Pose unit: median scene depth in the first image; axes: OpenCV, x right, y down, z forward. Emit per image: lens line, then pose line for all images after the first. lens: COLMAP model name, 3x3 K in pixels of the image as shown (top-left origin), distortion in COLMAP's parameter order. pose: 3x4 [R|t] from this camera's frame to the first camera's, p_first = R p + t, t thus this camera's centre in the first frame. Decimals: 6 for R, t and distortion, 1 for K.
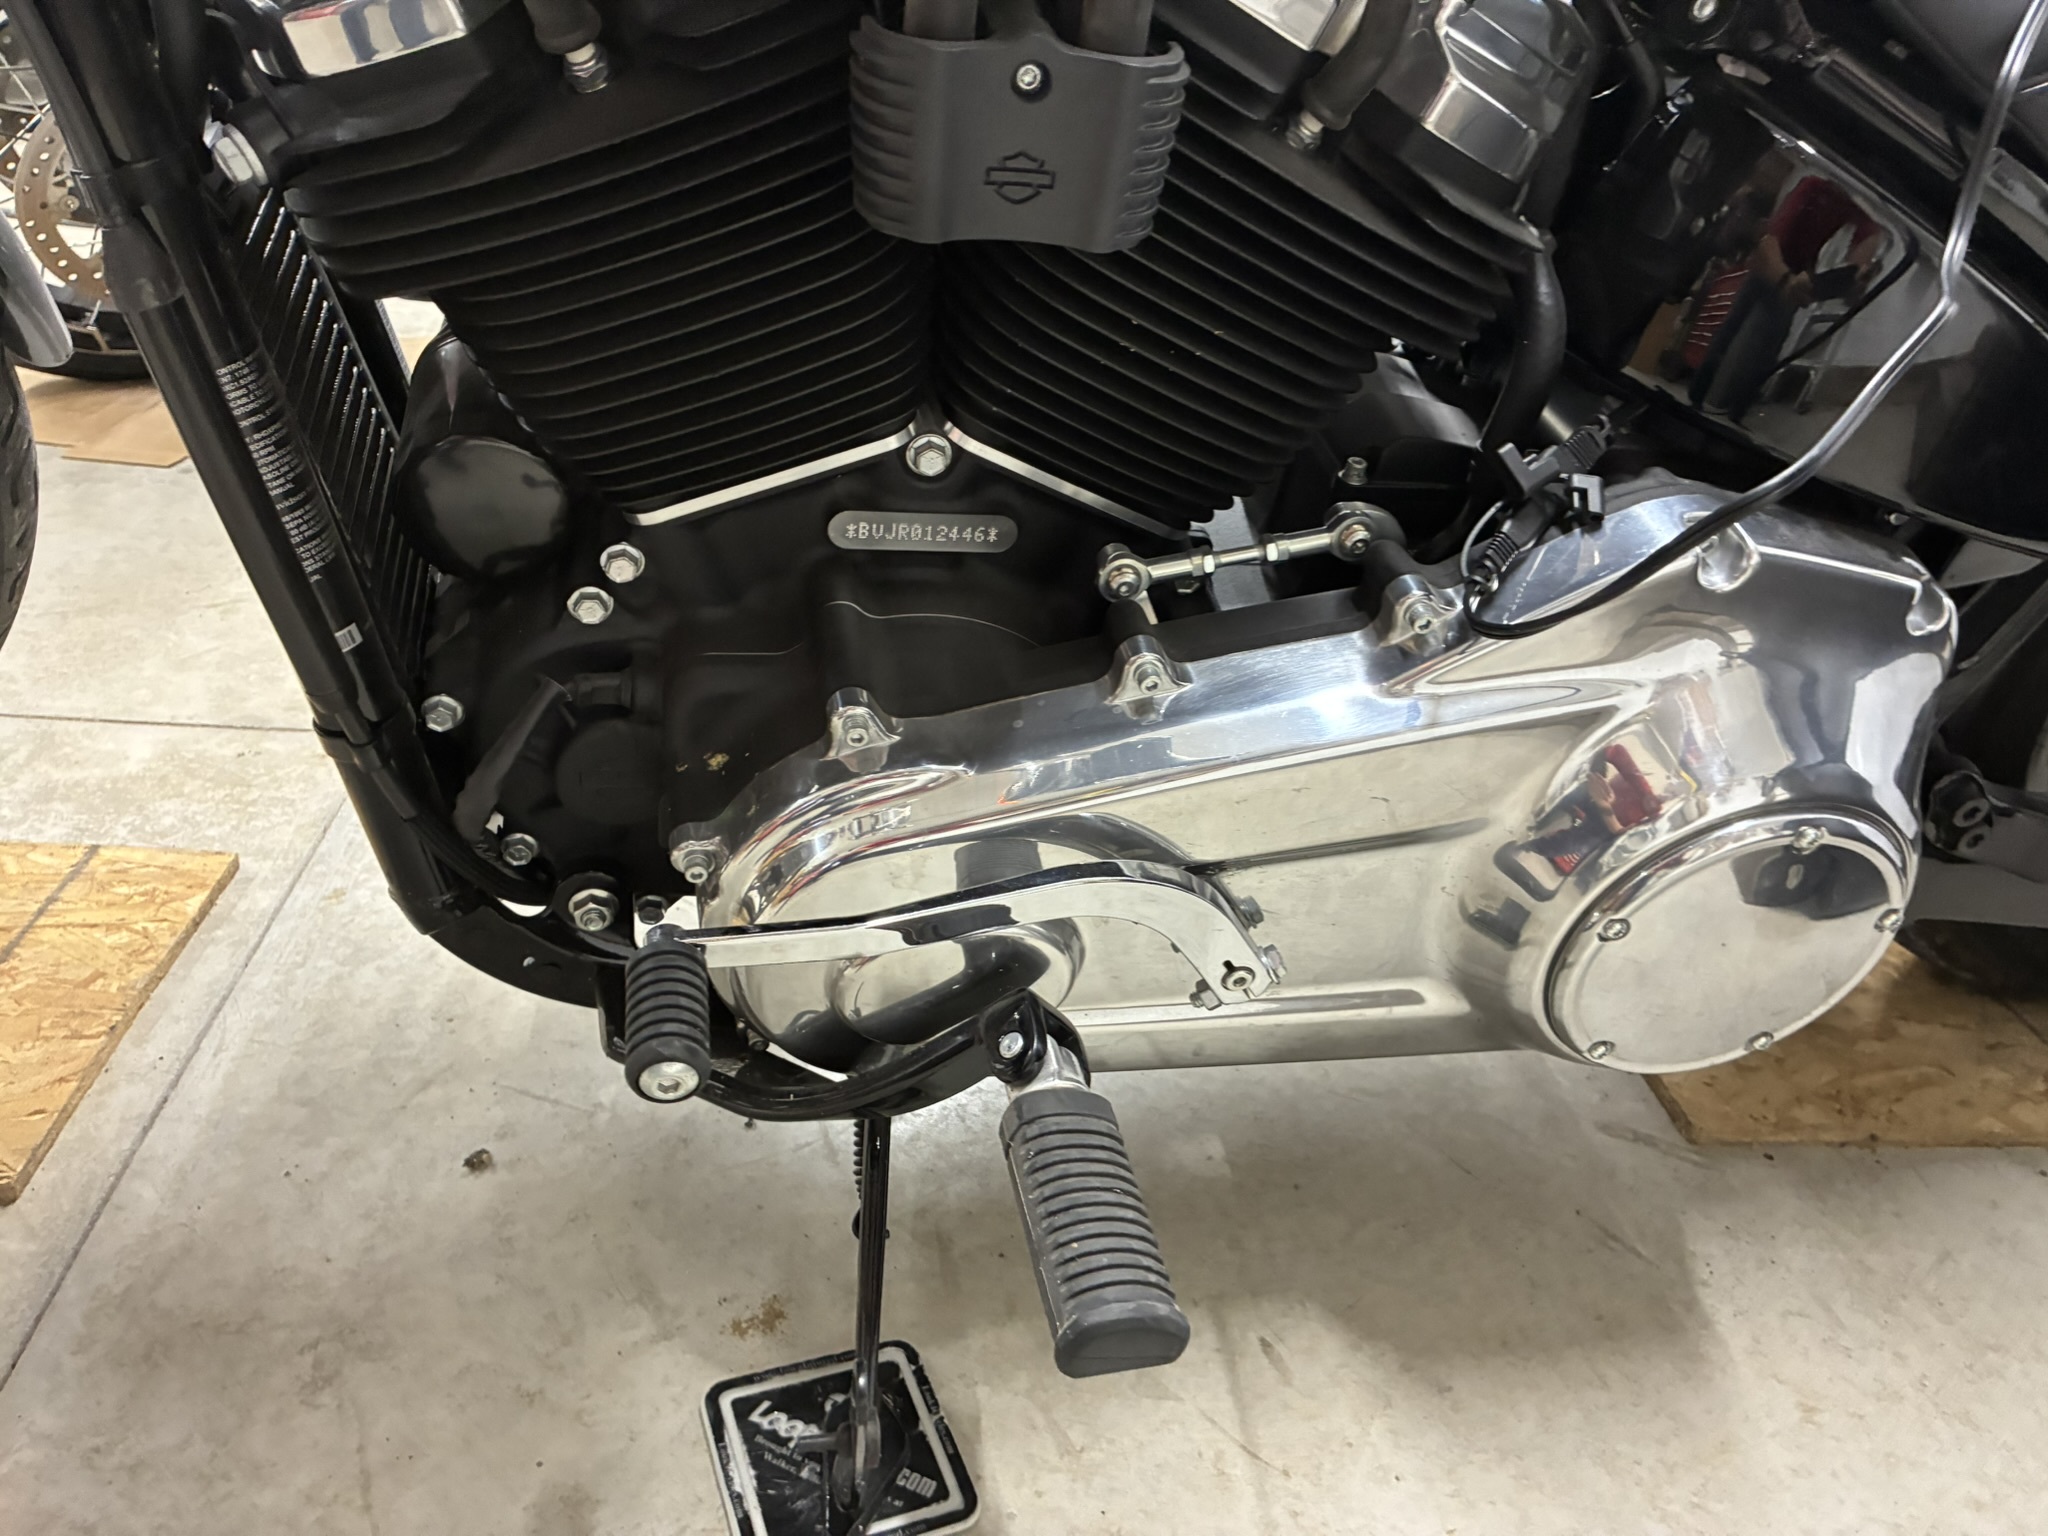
lens RADIAL K [[1550.2, 0, 1032.4], [0, 1550.2, 771.9], [0, 0, 1]] dist [0.022689, -0.036423]
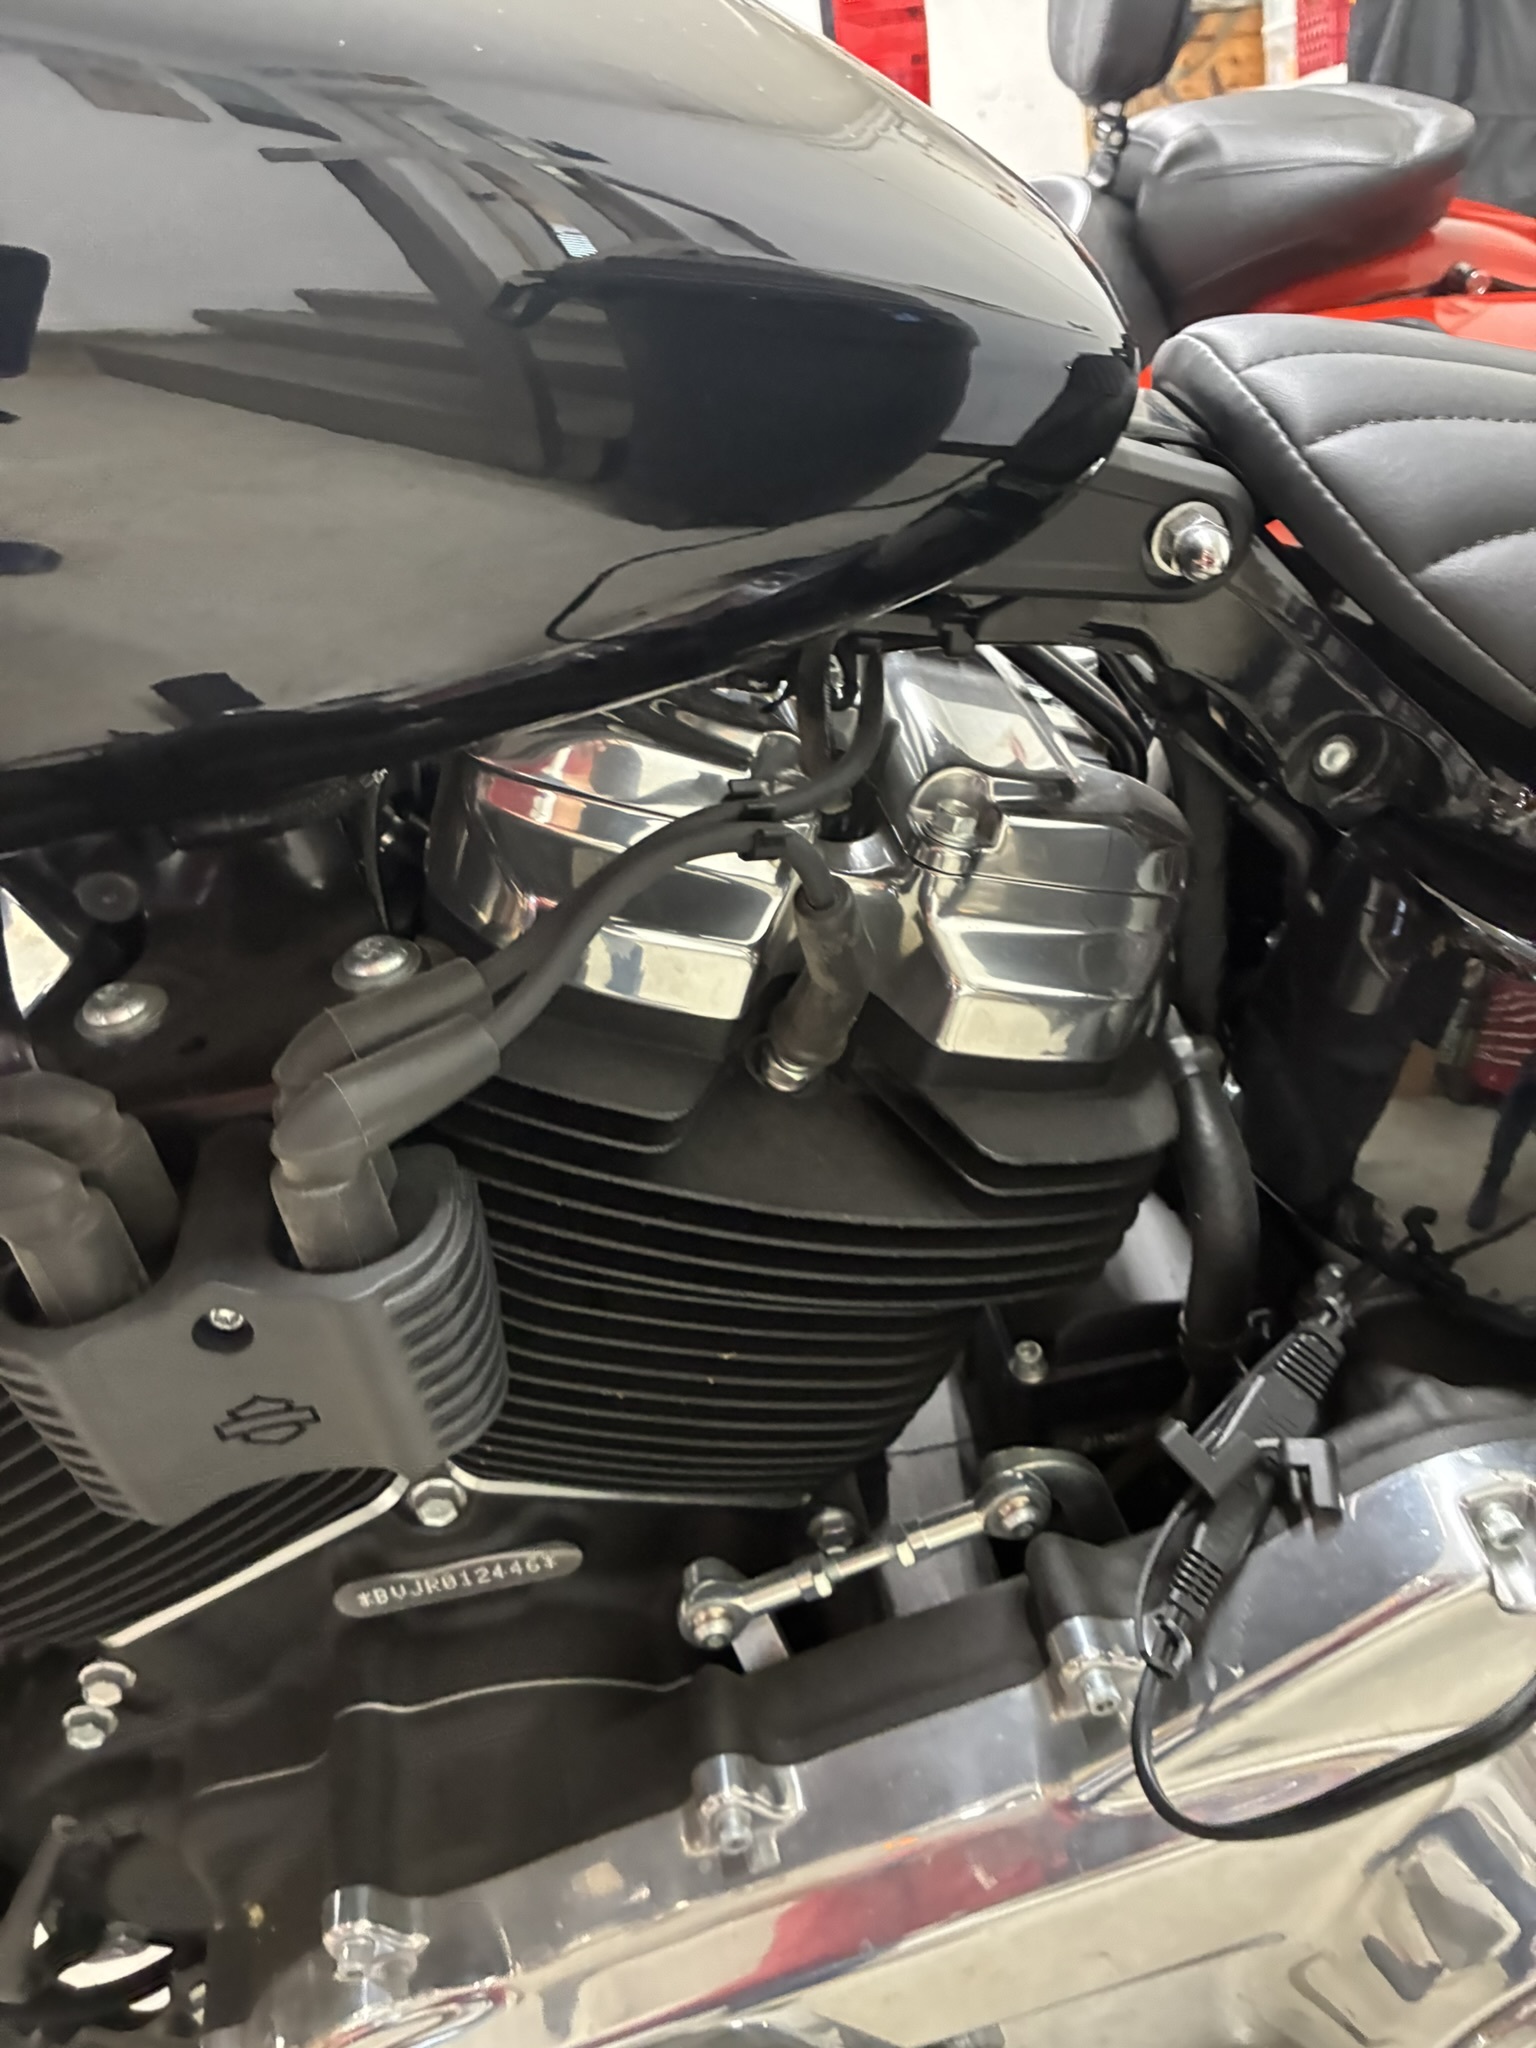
lens RADIAL K [[1550.2, 0, 764.9], [0, 1550.2, 1014.8], [0, 0, 1]] dist [0.022689, -0.036423]
pose [[0.967444, -0.187667, -0.169806, 0.272953], [0.174302, 0.980516, -0.090591, -0.349534], [0.183498, 0.058044, 0.981305, 0.265666]]
